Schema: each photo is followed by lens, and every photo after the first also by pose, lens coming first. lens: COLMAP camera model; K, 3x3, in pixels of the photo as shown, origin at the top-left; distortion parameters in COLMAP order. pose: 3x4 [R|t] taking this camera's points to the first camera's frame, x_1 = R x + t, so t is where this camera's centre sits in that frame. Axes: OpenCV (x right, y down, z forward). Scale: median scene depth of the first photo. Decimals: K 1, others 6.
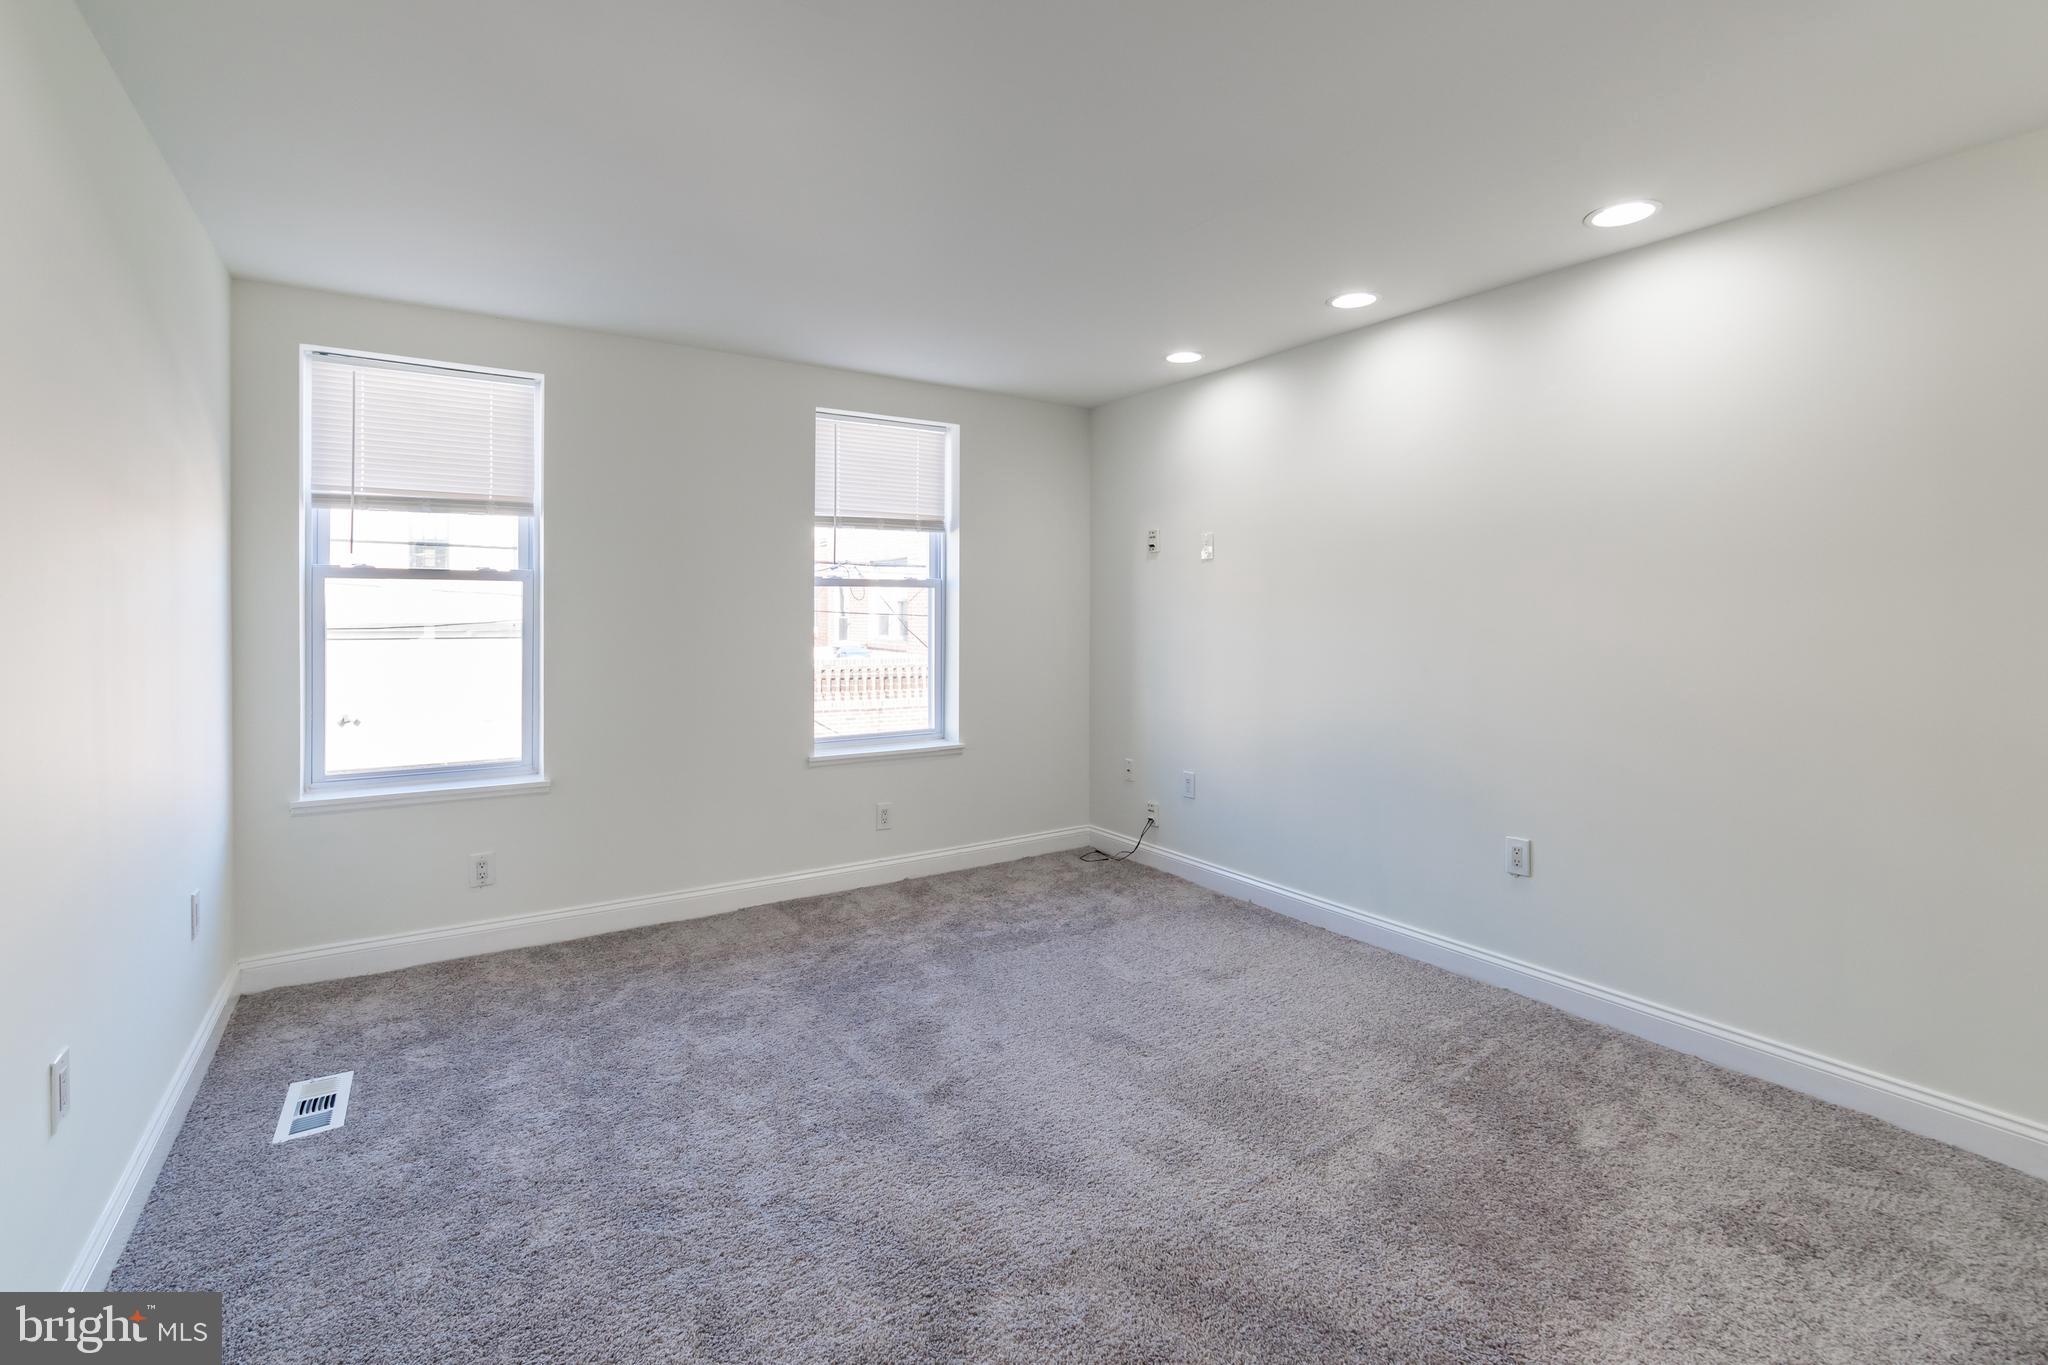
lens RADIAL K [[898.6, 0, 1073.7], [0, 898.6, 605.1], [0, 0, 1]] dist [-0.028055, 0.000270]
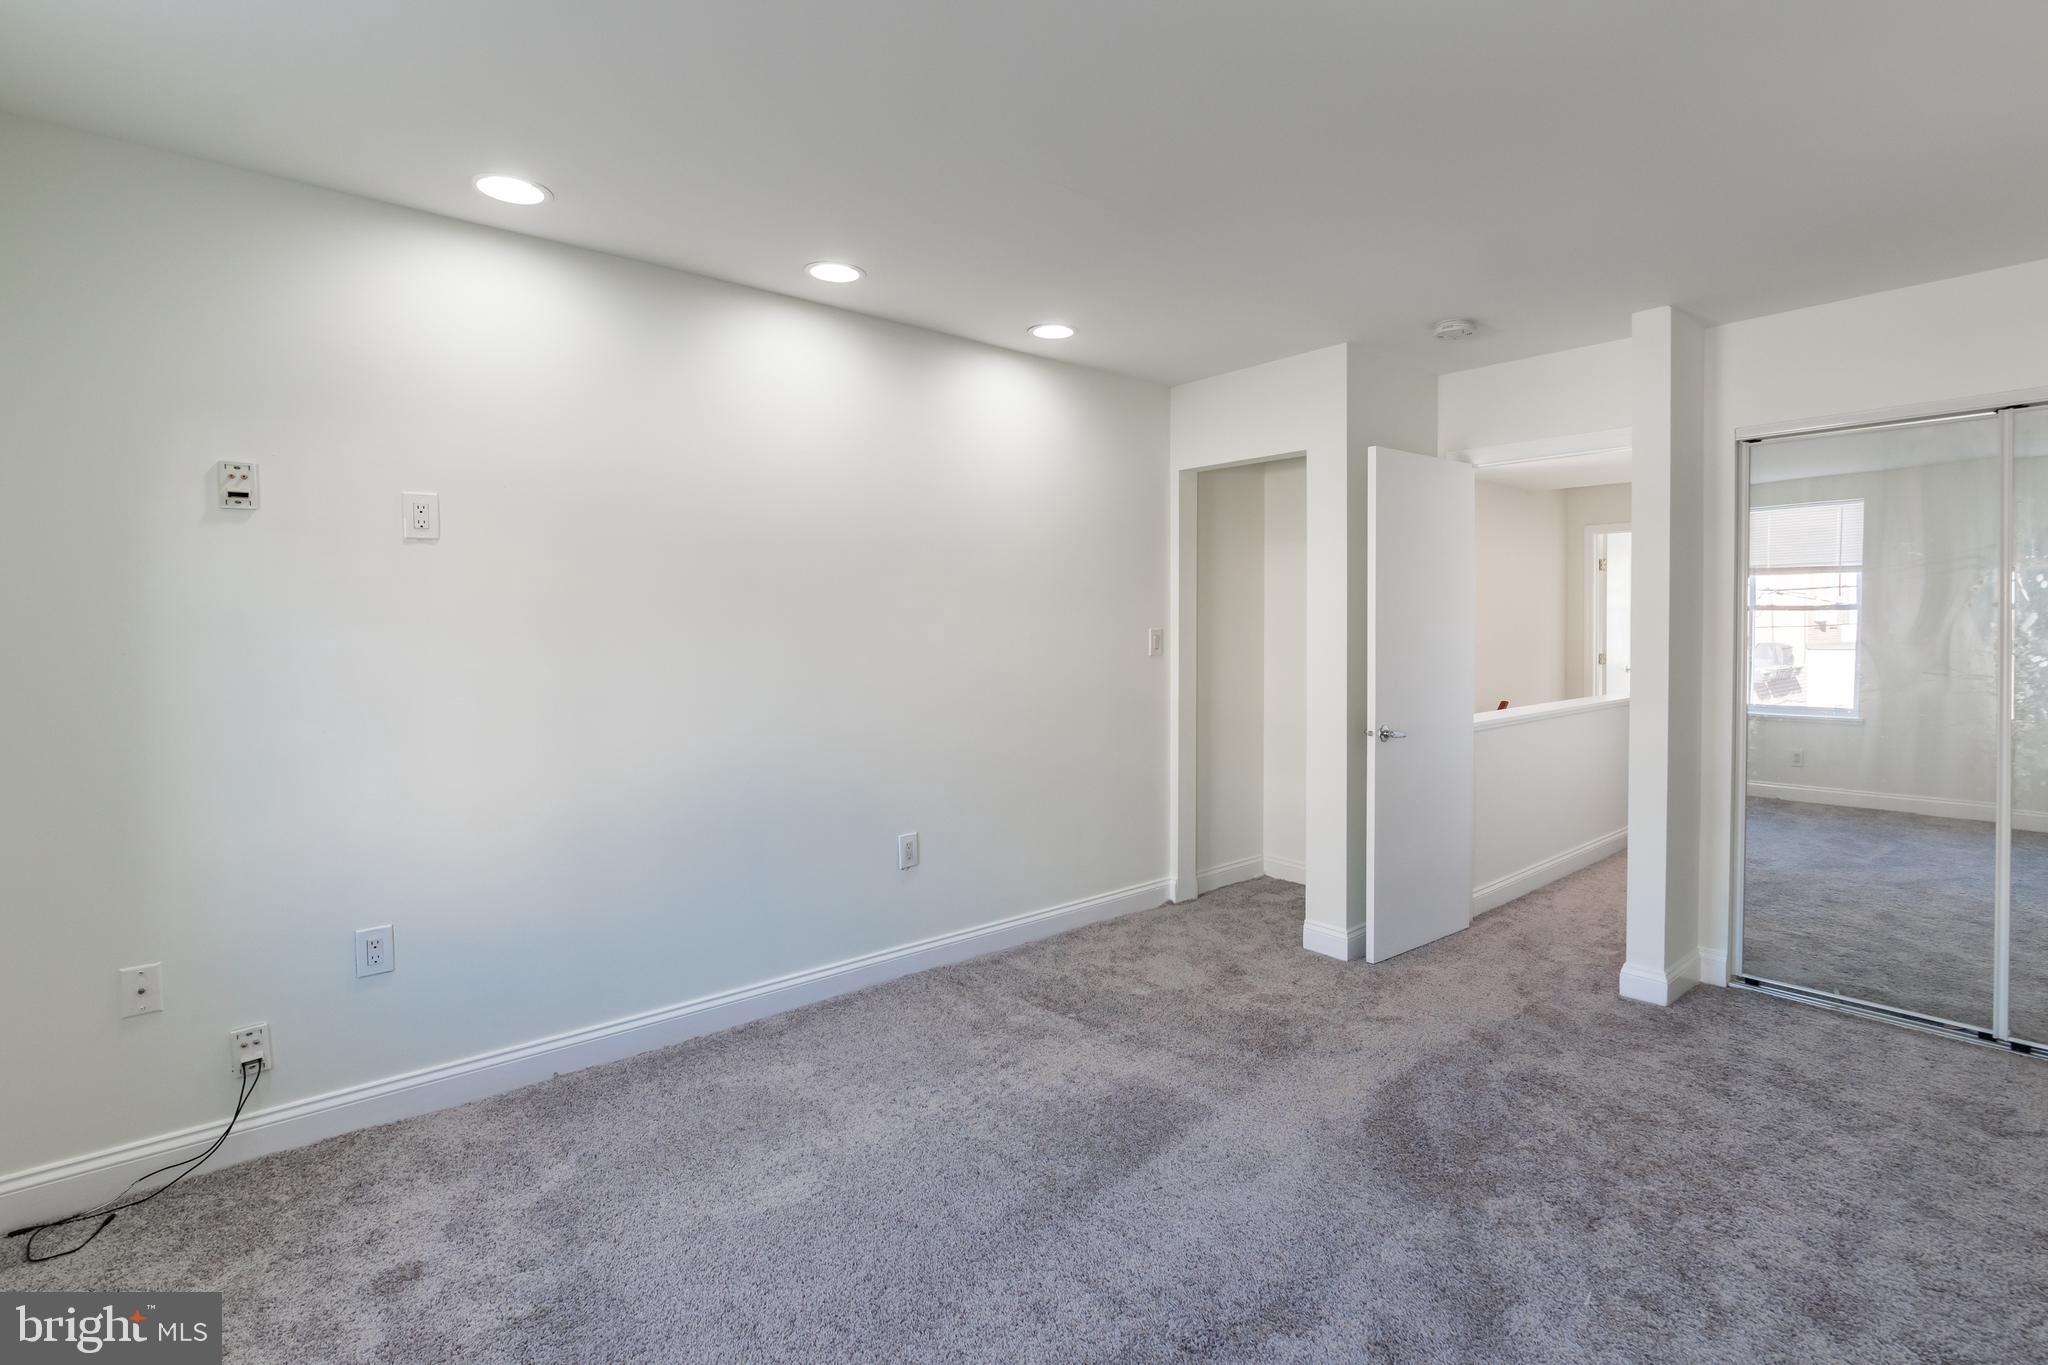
lens RADIAL K [[934.3, 0, 1033.2], [0, 934.3, 637.2], [0, 0, 1]] dist [-0.016091, 0.001326]
pose [[-0.066397, -0.014844, 0.997683, -0.595230], [-0.002214, 0.999889, 0.014729, 0.002385], [-0.997791, -0.001230, -0.066422, 0.842400]]
